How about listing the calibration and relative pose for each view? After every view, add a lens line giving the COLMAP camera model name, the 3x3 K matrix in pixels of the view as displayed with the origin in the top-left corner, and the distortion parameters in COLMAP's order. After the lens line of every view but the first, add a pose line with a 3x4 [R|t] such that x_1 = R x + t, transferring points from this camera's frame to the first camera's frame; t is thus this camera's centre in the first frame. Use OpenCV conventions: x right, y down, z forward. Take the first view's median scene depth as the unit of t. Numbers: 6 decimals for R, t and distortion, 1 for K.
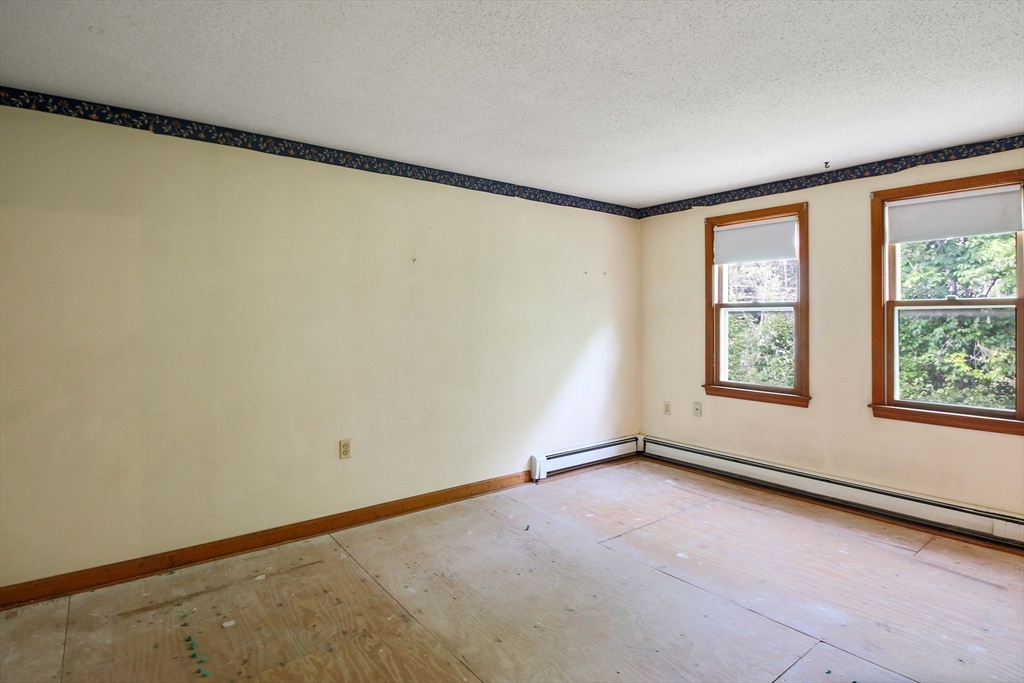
lens RADIAL K [[565.3, 0, 533.8], [0, 565.3, 297.6], [0, 0, 1]] dist [-0.002447, -0.001885]
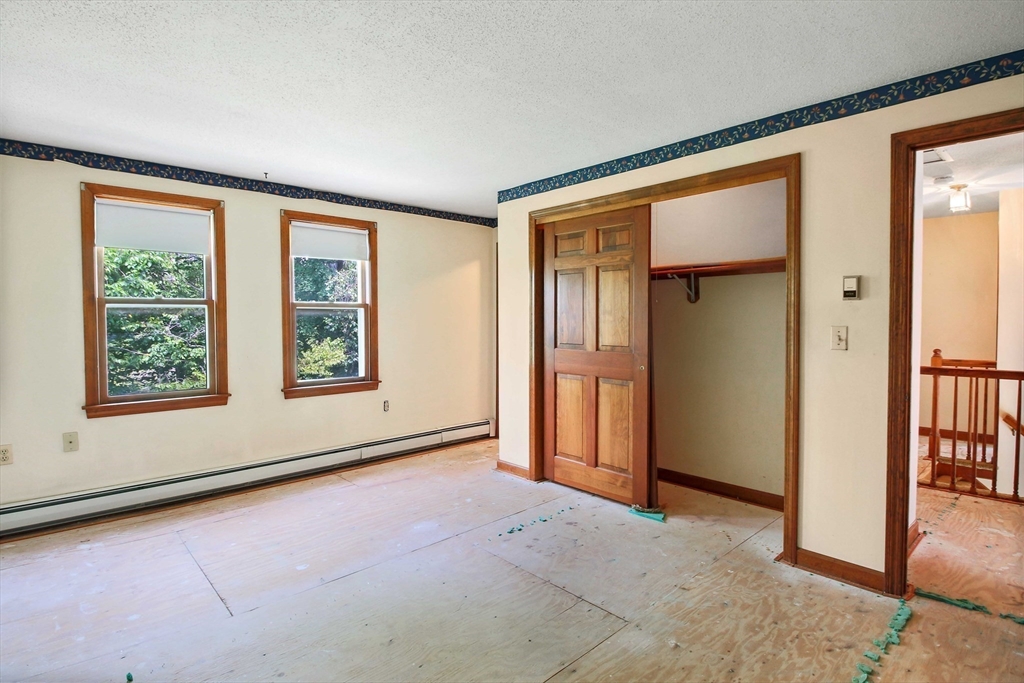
lens RADIAL K [[531.2, 0, 511.2], [0, 531.2, 320.5], [0, 0, 1]] dist [-0.003010, -0.012001]
pose [[-0.097738, -0.011969, 0.995140, -0.531421], [-0.037738, 0.999253, 0.008312, 0.016173], [-0.994496, -0.036742, -0.098117, 0.610089]]
